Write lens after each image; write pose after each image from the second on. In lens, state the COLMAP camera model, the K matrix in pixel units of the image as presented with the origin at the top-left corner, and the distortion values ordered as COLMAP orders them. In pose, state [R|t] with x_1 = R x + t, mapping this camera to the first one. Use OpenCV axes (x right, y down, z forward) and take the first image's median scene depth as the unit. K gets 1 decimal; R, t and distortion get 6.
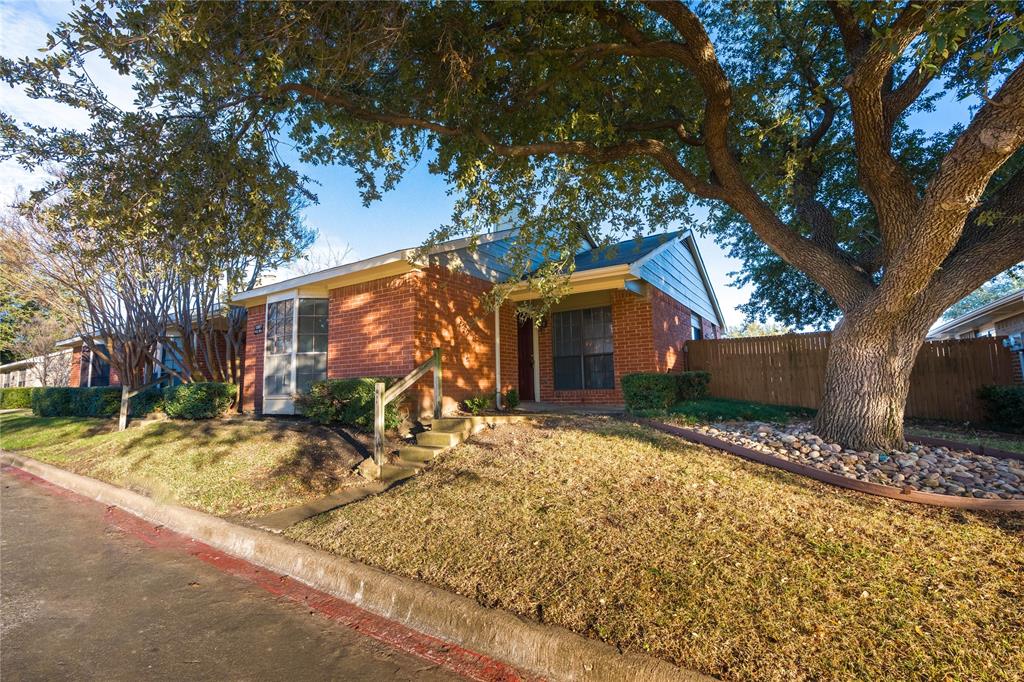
lens RADIAL K [[454.3, 0, 509.2], [0, 454.3, 344.7], [0, 0, 1]] dist [0.000042, -0.000212]
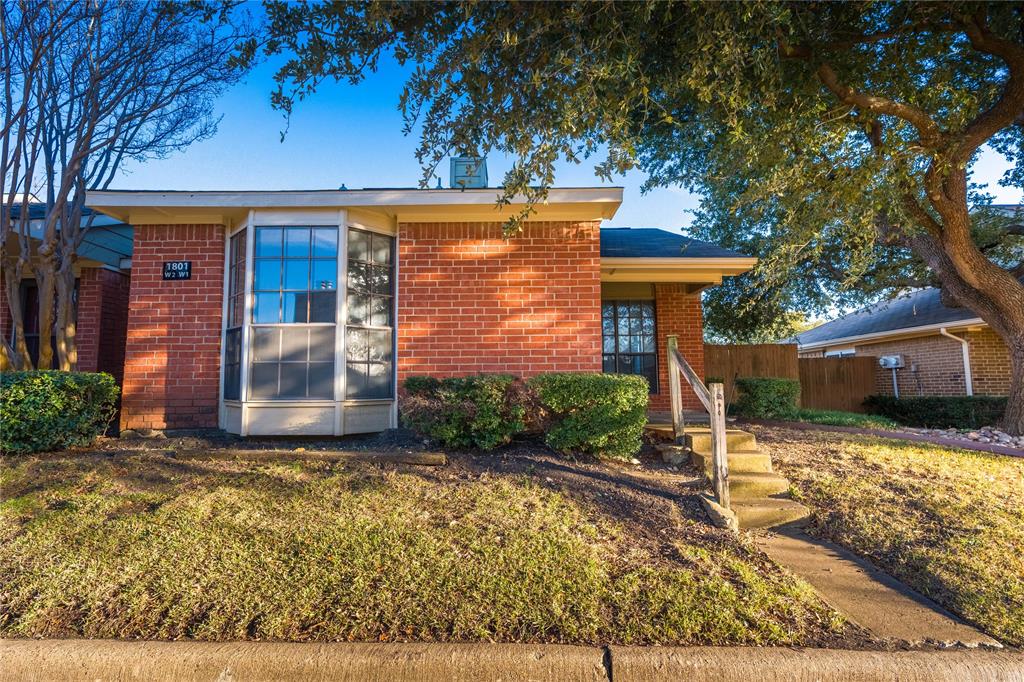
lens RADIAL K [[511.4, 0, 512.6], [0, 511.4, 342.1], [0, 0, 1]] dist [-0.003104, -0.000276]
pose [[0.842007, 0.066431, 0.535360, -0.671371], [-0.065544, 0.997635, -0.020707, 0.042571], [-0.535470, -0.017654, 0.844370, 0.386799]]
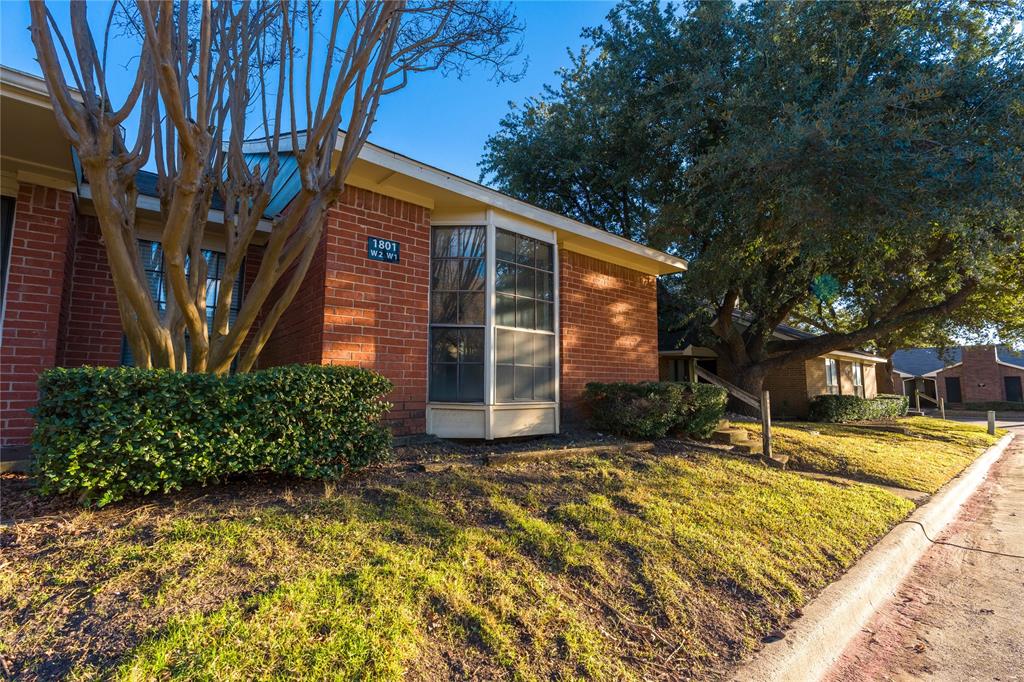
lens RADIAL K [[454.3, 0, 510.5], [0, 454.3, 338.8], [0, 0, 1]] dist [0.000042, -0.000212]
pose [[0.282396, 0.123714, 0.951287, -1.148209], [-0.110117, 0.989275, -0.095965, 0.098018], [-0.952957, -0.077653, 0.292990, 0.934294]]
